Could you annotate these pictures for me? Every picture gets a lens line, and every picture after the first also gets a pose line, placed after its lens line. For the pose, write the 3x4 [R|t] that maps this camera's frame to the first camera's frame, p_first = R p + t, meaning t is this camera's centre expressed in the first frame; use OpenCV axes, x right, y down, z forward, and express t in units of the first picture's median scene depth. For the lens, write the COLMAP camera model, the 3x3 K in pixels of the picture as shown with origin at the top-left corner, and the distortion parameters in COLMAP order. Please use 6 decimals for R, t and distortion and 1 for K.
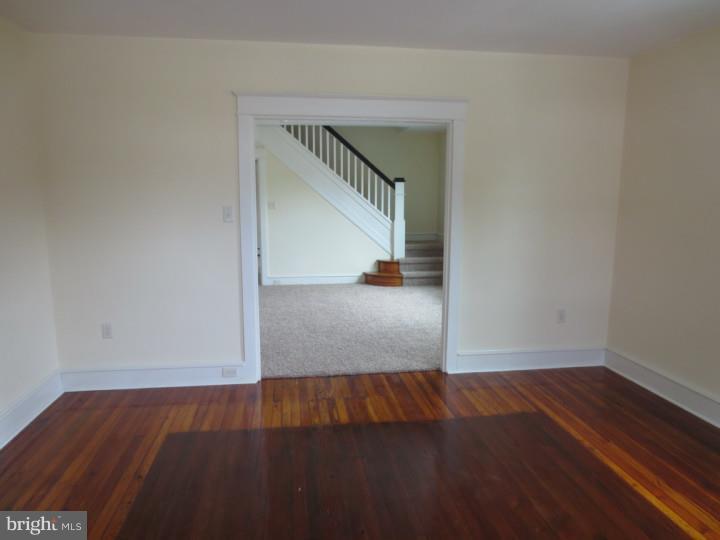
lens RADIAL K [[523.3, 0, 361.0], [0, 523.3, 268.0], [0, 0, 1]] dist [-0.010920, 0.000337]
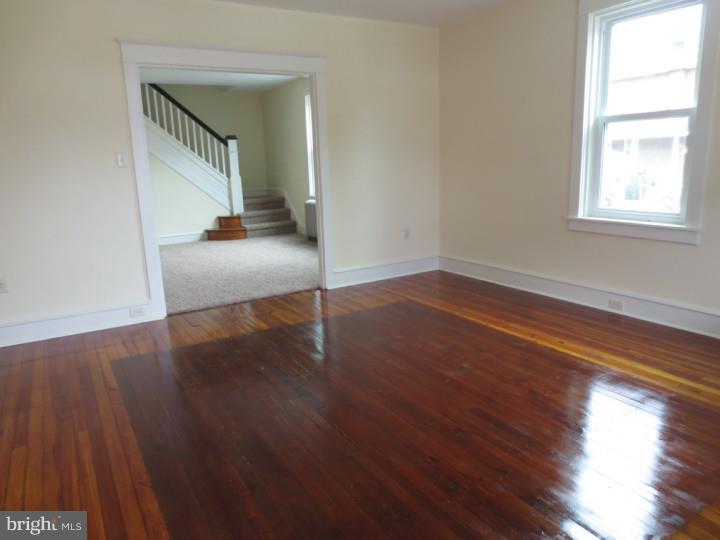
lens RADIAL K [[523.3, 0, 361.1], [0, 523.3, 271.1], [0, 0, 1]] dist [-0.010920, 0.000337]
pose [[0.920324, -0.114673, 0.373969, -0.112284], [0.092009, 0.992701, 0.077967, 0.039661], [-0.380181, -0.037346, 0.924158, -0.074594]]
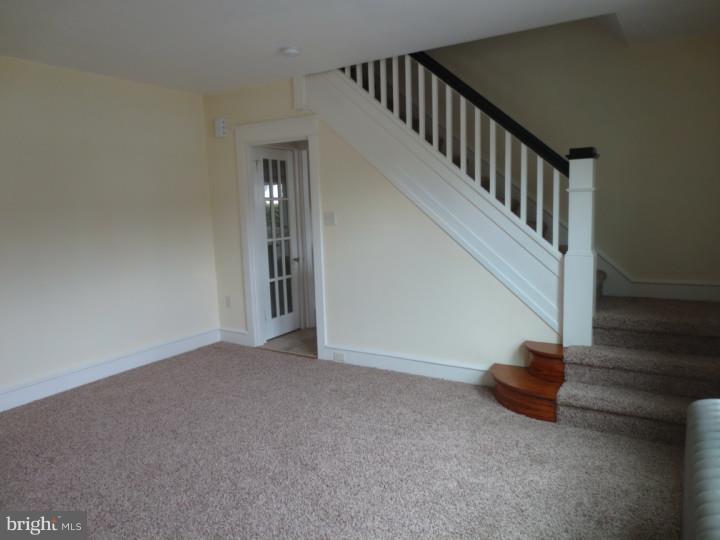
lens RADIAL K [[523.3, 0, 359.3], [0, 523.3, 267.7], [0, 0, 1]] dist [-0.010920, 0.000337]
pose [[0.771316, 0.053056, -0.634237, 0.207704], [-0.058753, 0.998200, 0.012050, -0.077540], [0.633735, 0.027969, 0.773045, 0.600735]]
